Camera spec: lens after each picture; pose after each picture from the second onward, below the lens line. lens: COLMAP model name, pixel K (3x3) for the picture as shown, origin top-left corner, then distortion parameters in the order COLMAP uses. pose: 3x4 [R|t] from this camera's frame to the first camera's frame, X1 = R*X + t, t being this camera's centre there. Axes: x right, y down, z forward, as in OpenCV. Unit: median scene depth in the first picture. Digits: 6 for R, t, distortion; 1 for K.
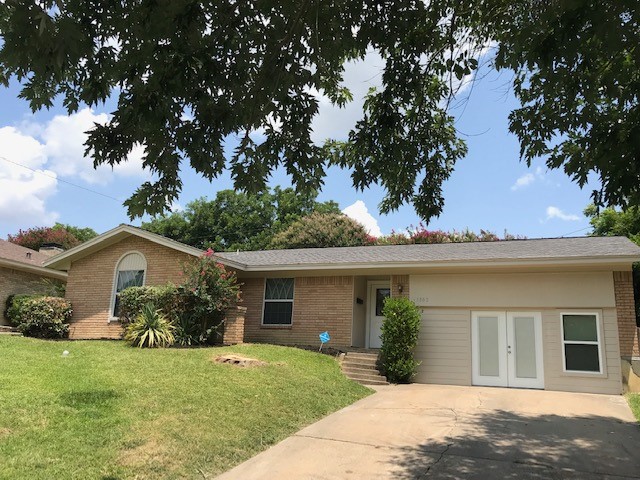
lens RADIAL K [[575.1, 0, 318.4], [0, 575.1, 237.4], [0, 0, 1]] dist [0.010689, -0.004182]
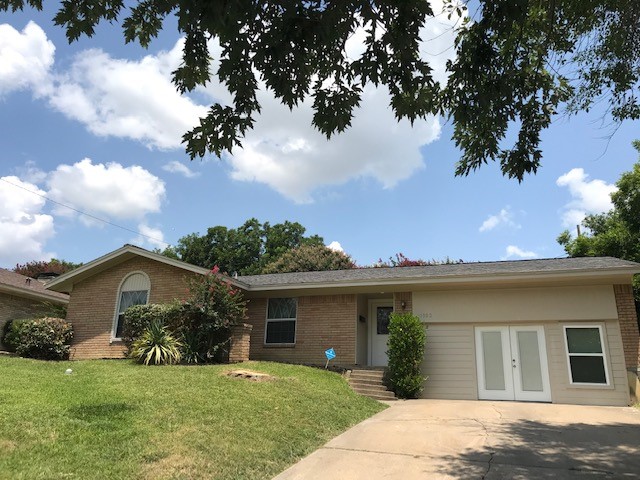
lens RADIAL K [[525.8, 0, 316.8], [0, 525.8, 240.1], [0, 0, 1]] dist [0.006919, 0.000808]
pose [[0.999111, -0.001827, 0.042109, -0.055840], [0.004812, 0.997472, -0.070900, 0.043884], [-0.041873, 0.071040, 0.996594, 0.079635]]
